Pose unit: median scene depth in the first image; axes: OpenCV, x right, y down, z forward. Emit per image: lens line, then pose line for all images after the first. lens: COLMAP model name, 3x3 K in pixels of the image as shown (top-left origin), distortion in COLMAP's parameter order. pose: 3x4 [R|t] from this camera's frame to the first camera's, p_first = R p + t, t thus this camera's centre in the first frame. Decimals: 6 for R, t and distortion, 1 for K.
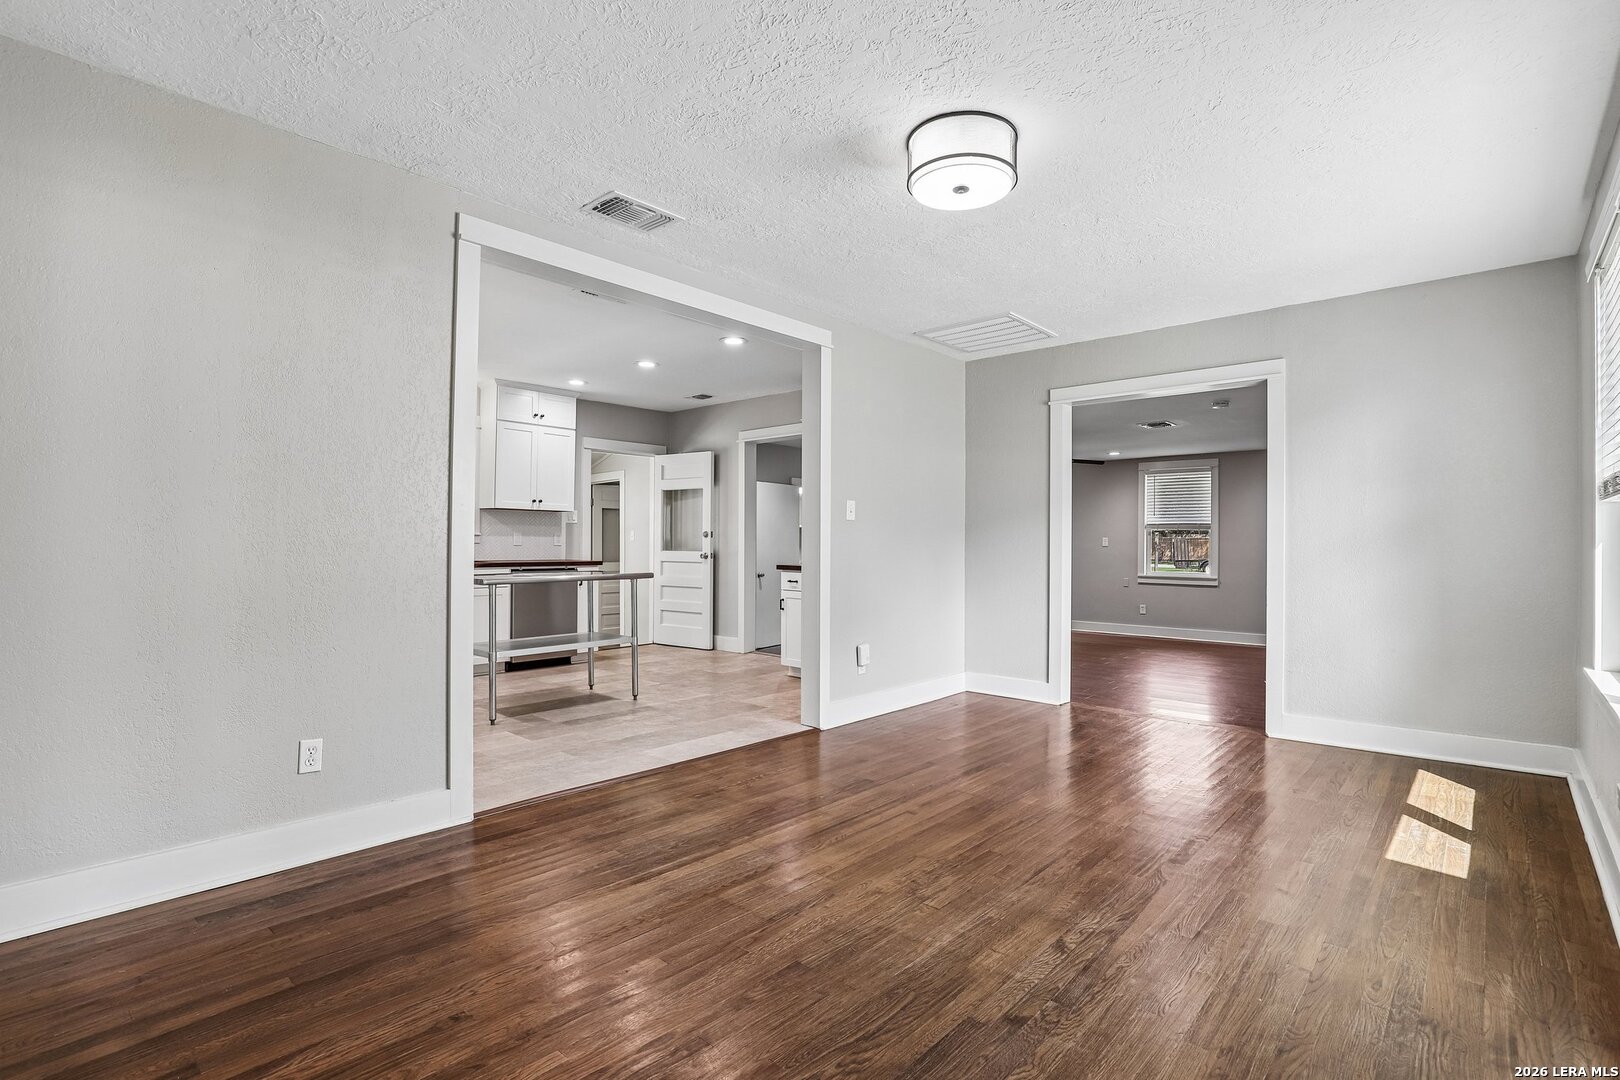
lens RADIAL K [[763.2, 0, 822.0], [0, 763.2, 534.5], [0, 0, 1]] dist [-0.026221, 0.002955]
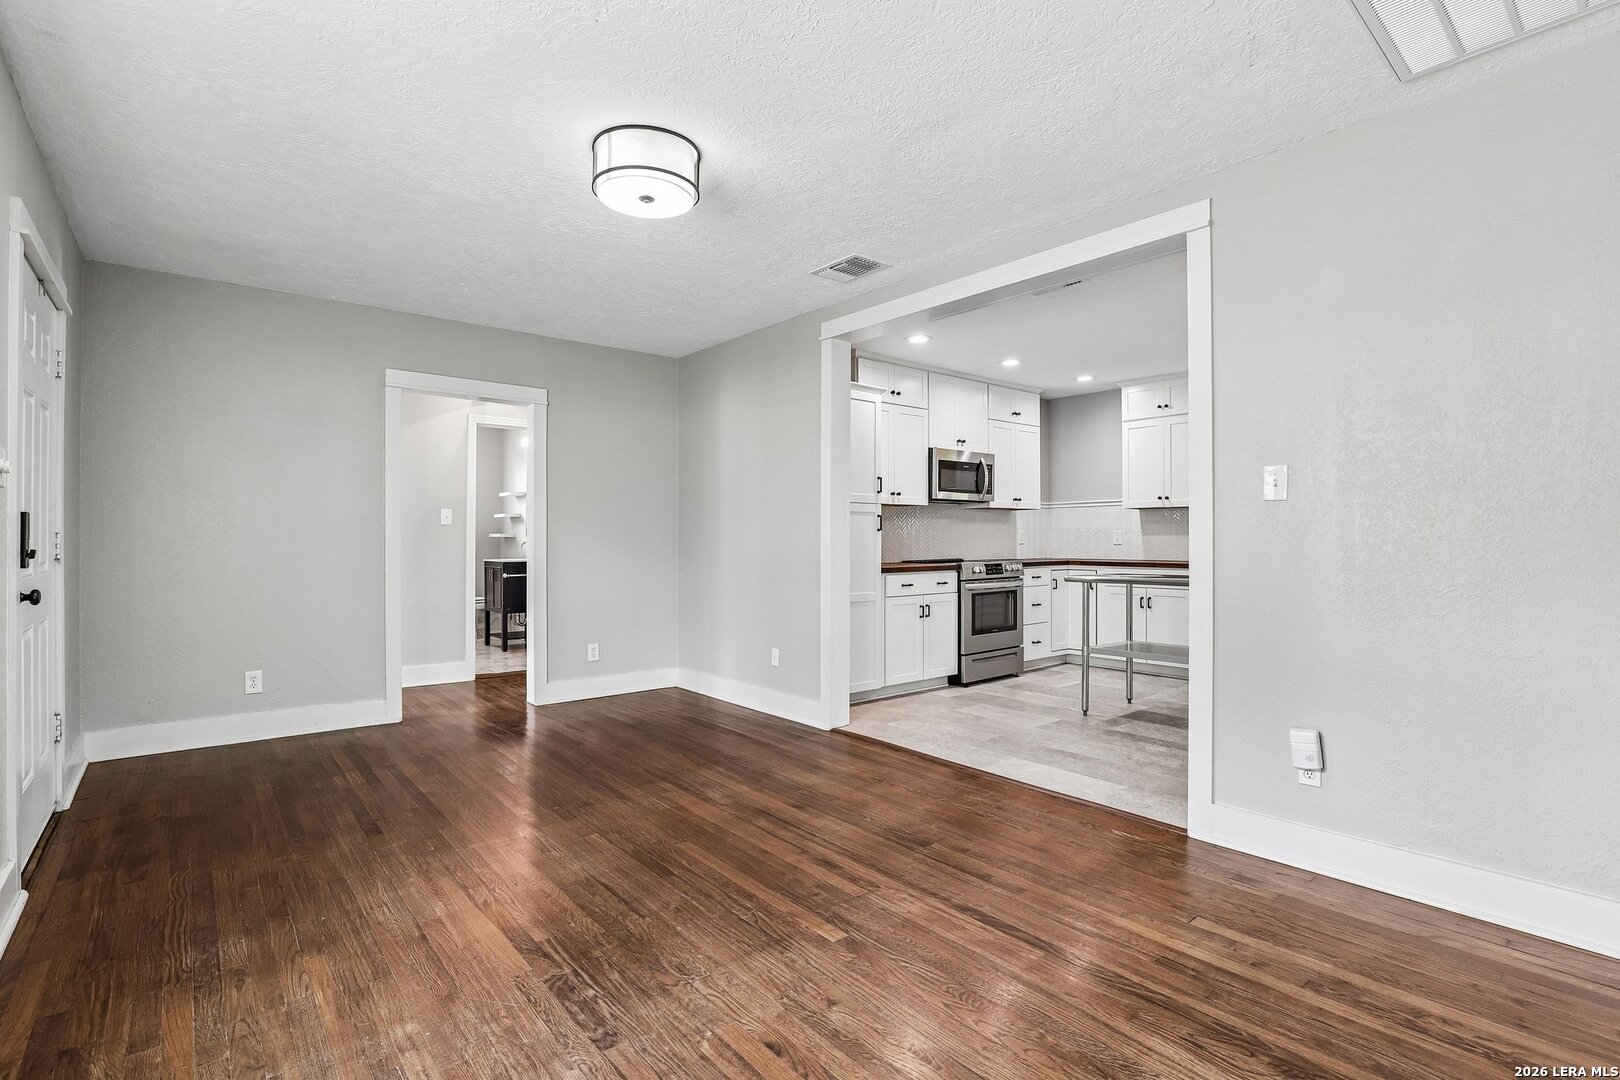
lens RADIAL K [[763.2, 0, 813.4], [0, 763.2, 536.9], [0, 0, 1]] dist [-0.026221, 0.002955]
pose [[-0.144737, -0.009918, -0.989420, 0.736623], [0.008935, 0.999896, -0.011330, 0.013207], [0.989430, -0.010481, -0.144634, 0.865338]]
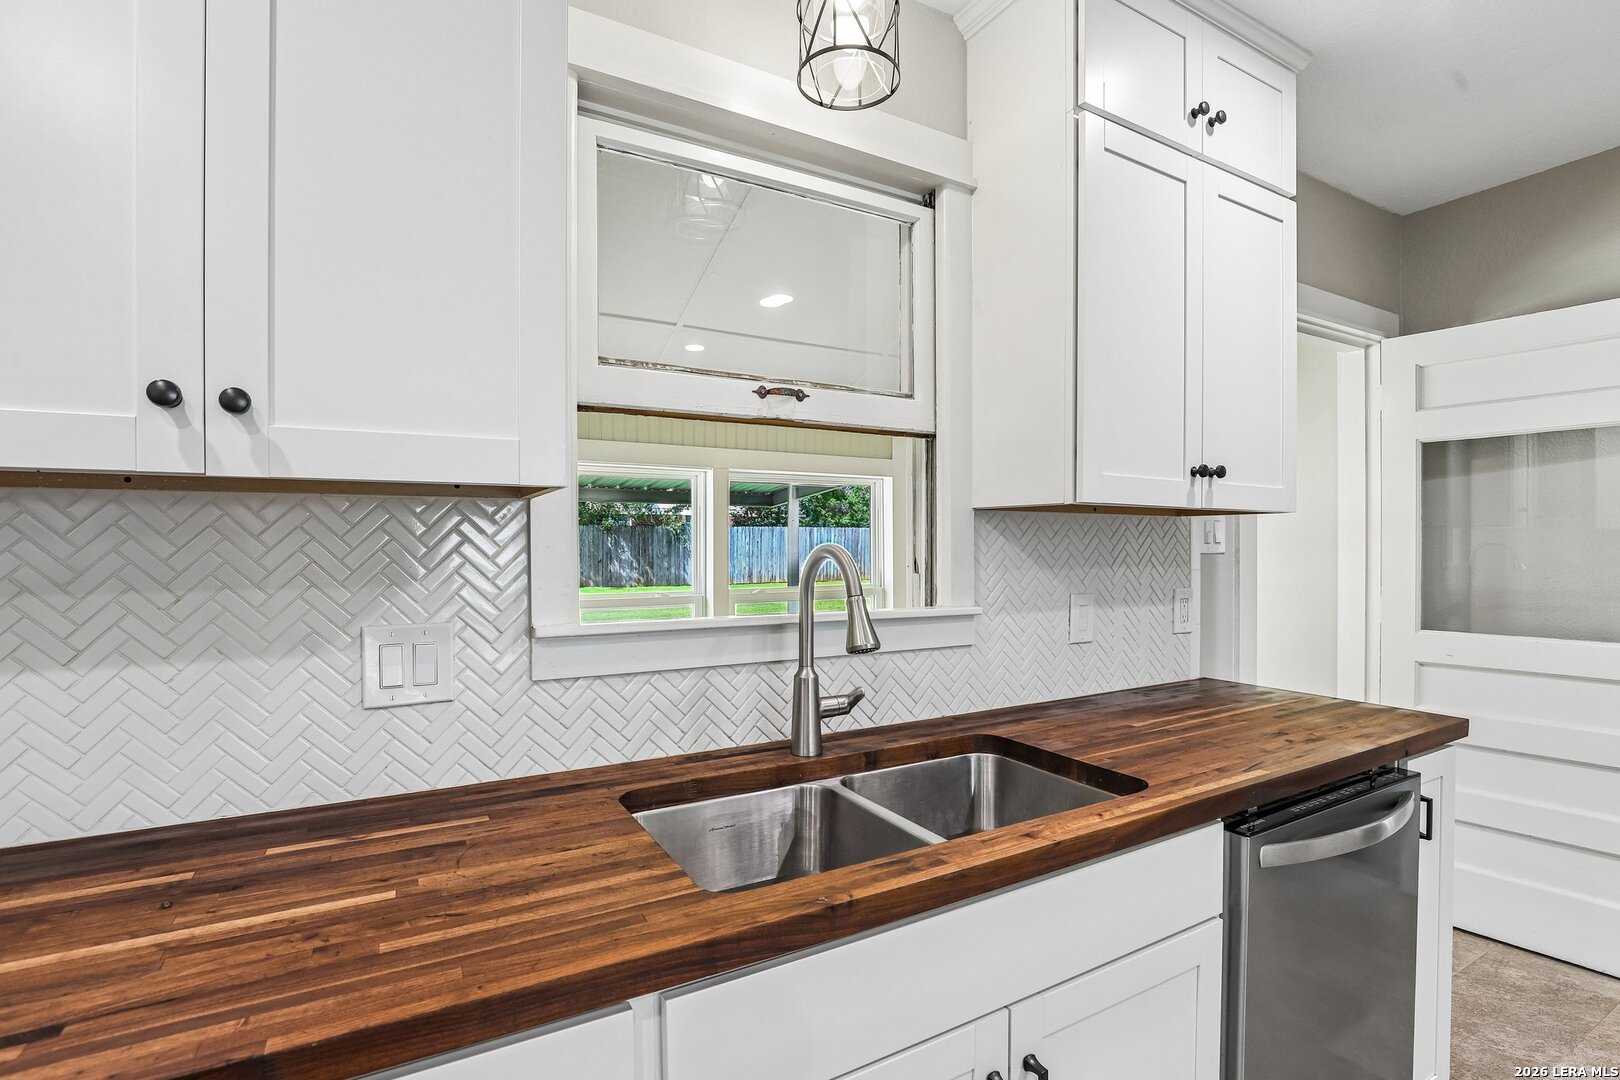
lens RADIAL K [[763.2, 0, 822.4], [0, 763.2, 550.0], [0, 0, 1]] dist [-0.026221, 0.002955]
pose [[0.947069, -0.010337, -0.320862, -0.680218], [0.014703, 0.999829, 0.011188, -0.038818], [0.320692, -0.015314, 0.947060, 1.217459]]
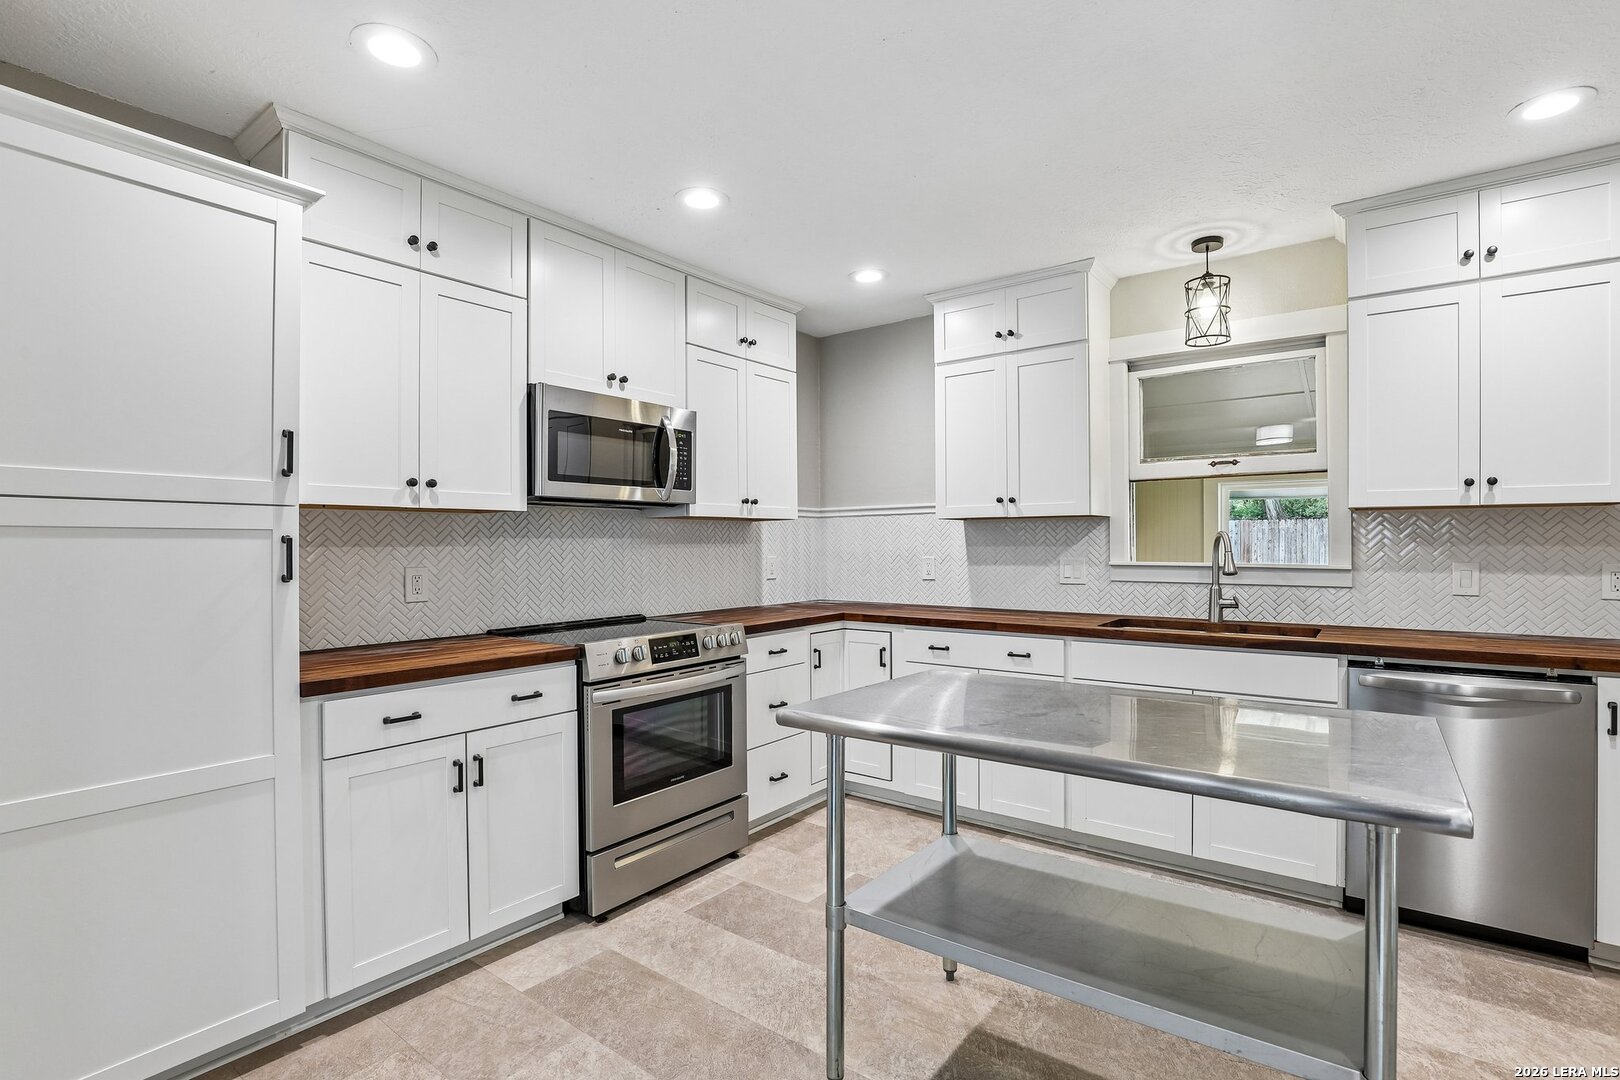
lens RADIAL K [[763.2, 0, 814.9], [0, 763.2, 538.0], [0, 0, 1]] dist [-0.026221, 0.002955]
pose [[0.076649, -0.014879, -0.996947, -0.056768], [0.013149, 0.999817, -0.013911, -0.025705], [0.996971, -0.012043, 0.076830, 1.067257]]
